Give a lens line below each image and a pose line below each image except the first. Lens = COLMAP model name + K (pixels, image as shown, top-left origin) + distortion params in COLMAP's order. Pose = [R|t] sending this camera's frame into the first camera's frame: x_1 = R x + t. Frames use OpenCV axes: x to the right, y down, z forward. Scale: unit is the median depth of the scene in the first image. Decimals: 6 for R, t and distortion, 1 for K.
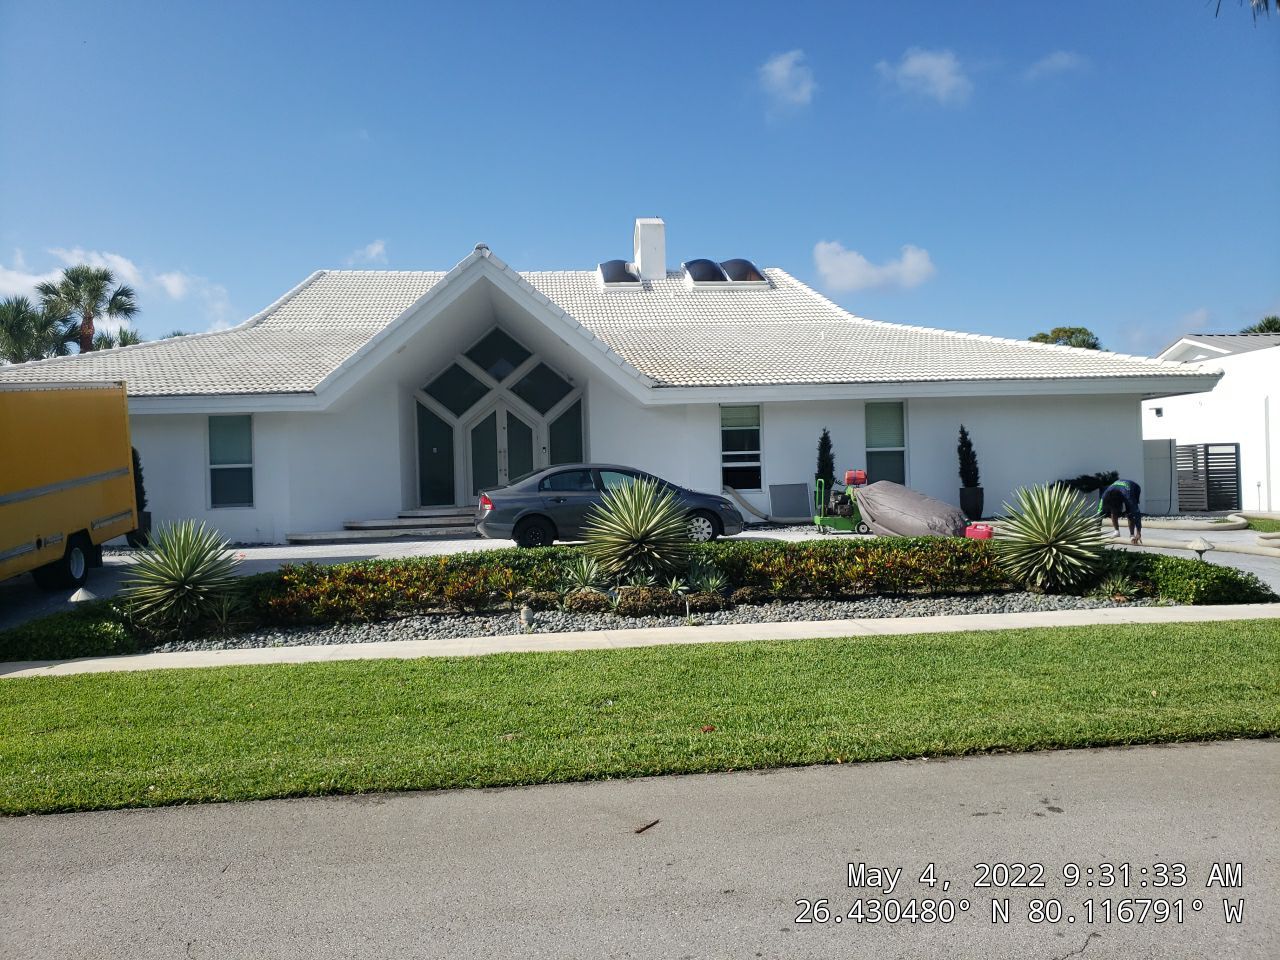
lens RADIAL K [[986.8, 0, 640.0], [0, 986.8, 480.0], [0, 0, 1]] dist [0.003132, 0.001293]
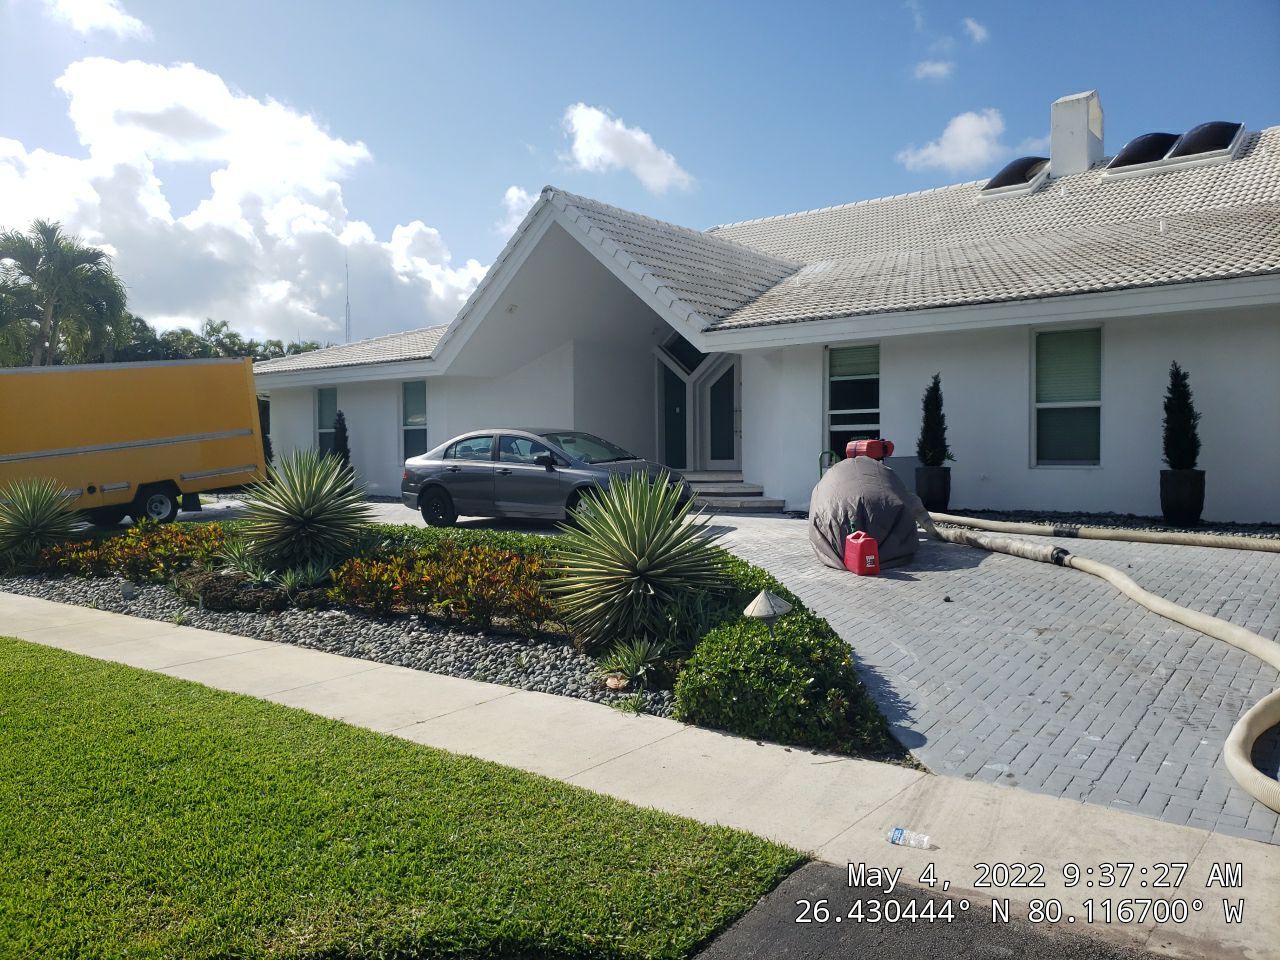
lens RADIAL K [[986.8, 0, 640.0], [0, 986.8, 480.0], [0, 0, 1]] dist [0.003132, 0.001293]
pose [[0.712248, 0.042438, -0.700644, 0.506337], [-0.006689, 0.998536, 0.053681, -0.015175], [0.701896, -0.033547, 0.711489, 0.365399]]
